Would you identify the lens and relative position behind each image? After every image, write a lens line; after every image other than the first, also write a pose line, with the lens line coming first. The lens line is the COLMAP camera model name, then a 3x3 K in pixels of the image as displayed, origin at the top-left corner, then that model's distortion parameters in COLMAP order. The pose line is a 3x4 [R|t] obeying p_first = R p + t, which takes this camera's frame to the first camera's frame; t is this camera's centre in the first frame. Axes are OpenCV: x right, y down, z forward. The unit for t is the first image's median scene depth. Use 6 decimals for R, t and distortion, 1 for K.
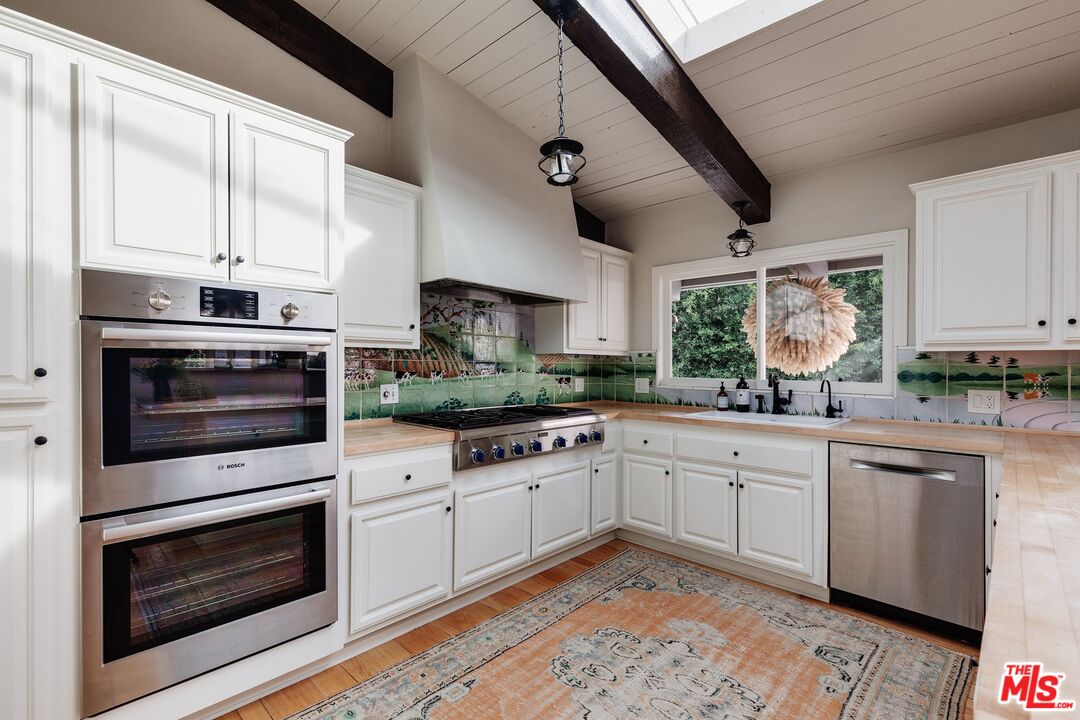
lens RADIAL K [[485.3, 0, 534.9], [0, 485.3, 366.5], [0, 0, 1]] dist [0.005357, 0.000271]
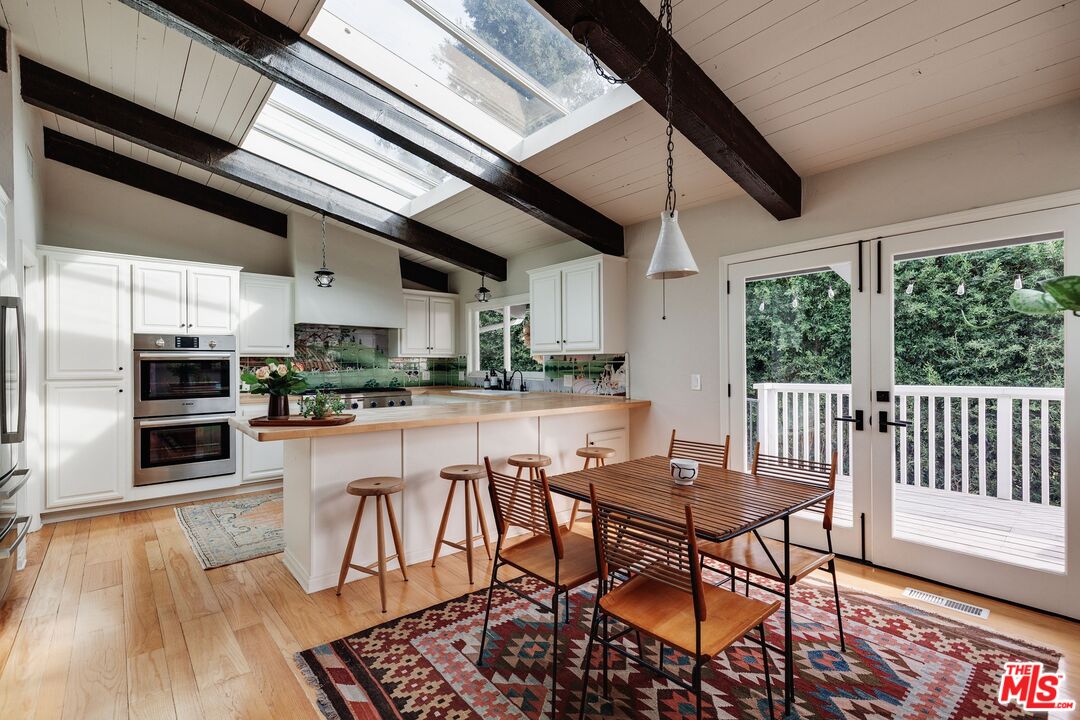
lens RADIAL K [[485.3, 0, 537.2], [0, 485.3, 360.1], [0, 0, 1]] dist [0.005357, 0.000271]
pose [[0.995603, -0.010962, -0.093034, 0.980832], [0.010063, 0.999898, -0.010125, 0.008323], [0.093135, 0.009144, 0.995611, -0.943908]]
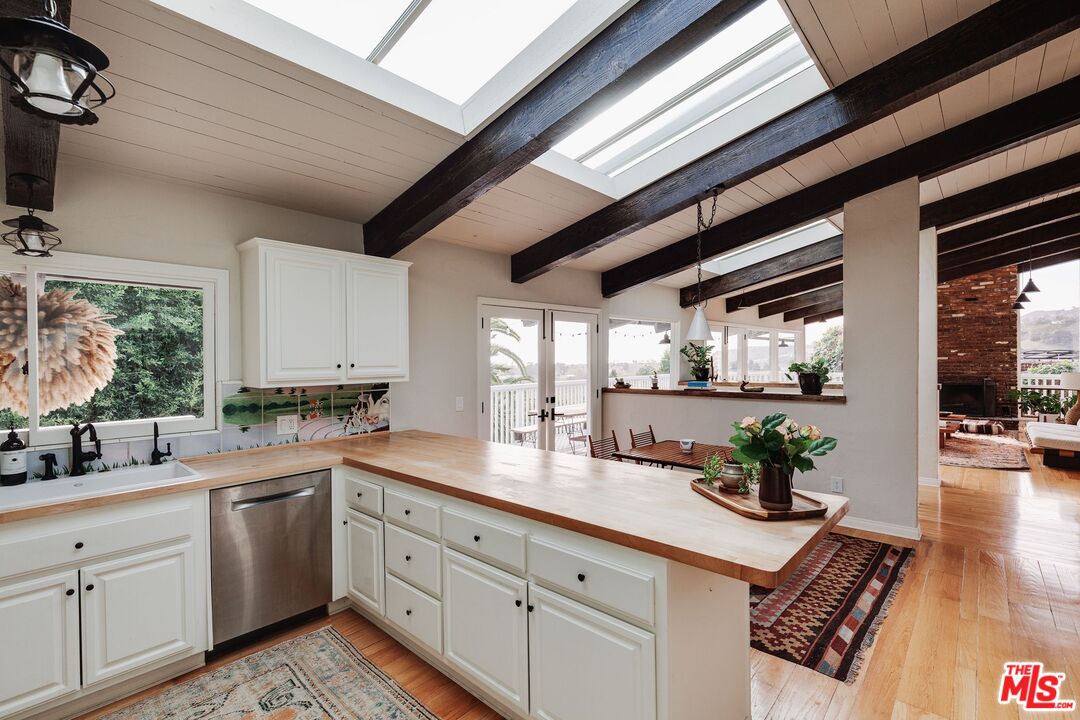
lens RADIAL K [[485.3, 0, 536.7], [0, 485.3, 358.7], [0, 0, 1]] dist [0.005357, 0.000271]
pose [[-0.020414, -0.004424, 0.999782, -0.337998], [0.017331, 0.999838, 0.004779, -0.091689], [-0.999641, 0.017425, -0.020334, 0.384000]]
